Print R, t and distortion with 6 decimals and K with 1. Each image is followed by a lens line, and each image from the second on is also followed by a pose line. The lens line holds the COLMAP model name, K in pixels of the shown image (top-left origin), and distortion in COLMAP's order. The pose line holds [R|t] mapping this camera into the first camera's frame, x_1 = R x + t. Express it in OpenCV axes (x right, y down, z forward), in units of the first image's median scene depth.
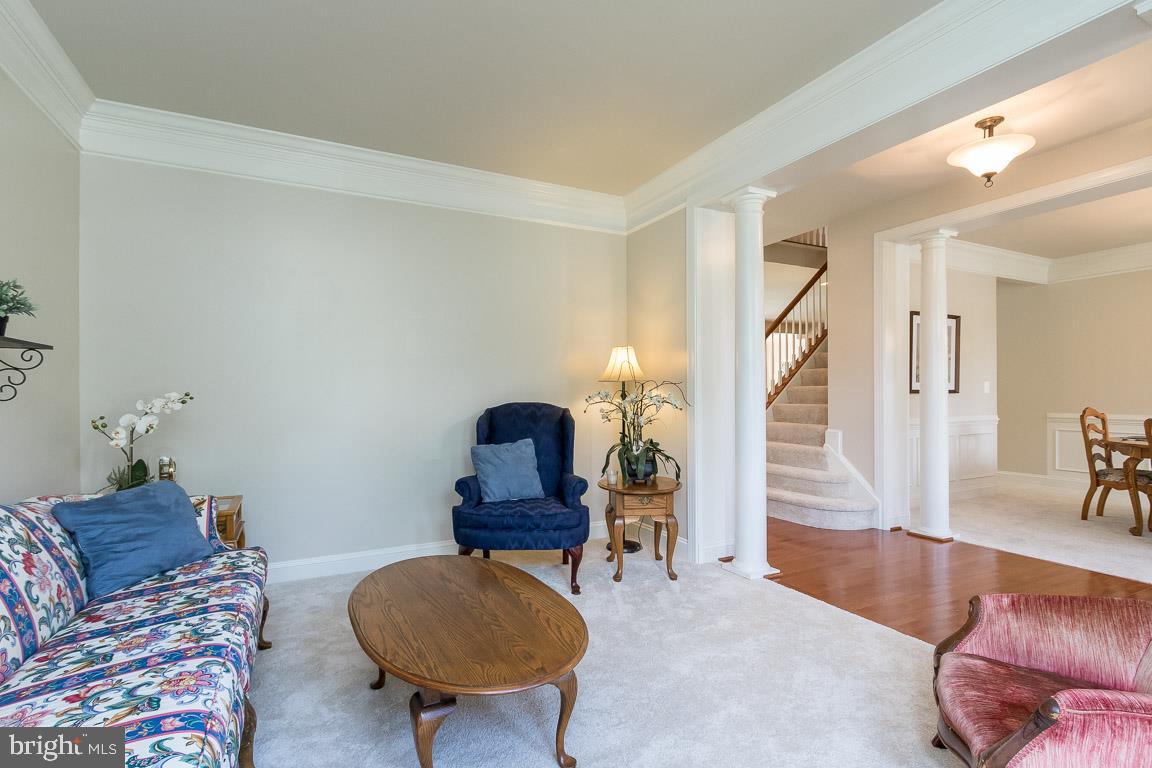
lens RADIAL K [[541.1, 0, 574.2], [0, 541.1, 388.9], [0, 0, 1]] dist [0.001992, -0.001874]
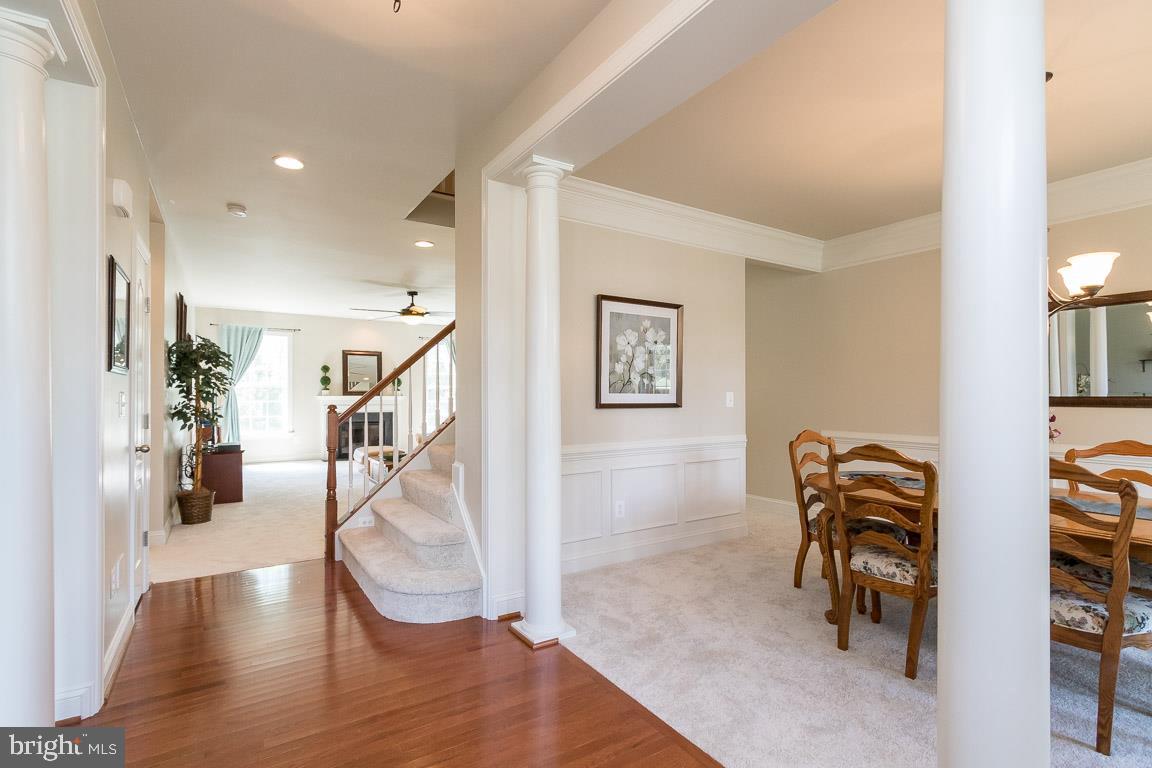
lens RADIAL K [[541.1, 0, 578.3], [0, 541.1, 385.7], [0, 0, 1]] dist [0.001992, -0.001874]
pose [[0.993693, 0.006799, 0.111925, 0.486561], [-0.005544, 0.999918, -0.011522, -0.012862], [-0.111994, 0.010829, 0.993650, 0.269583]]
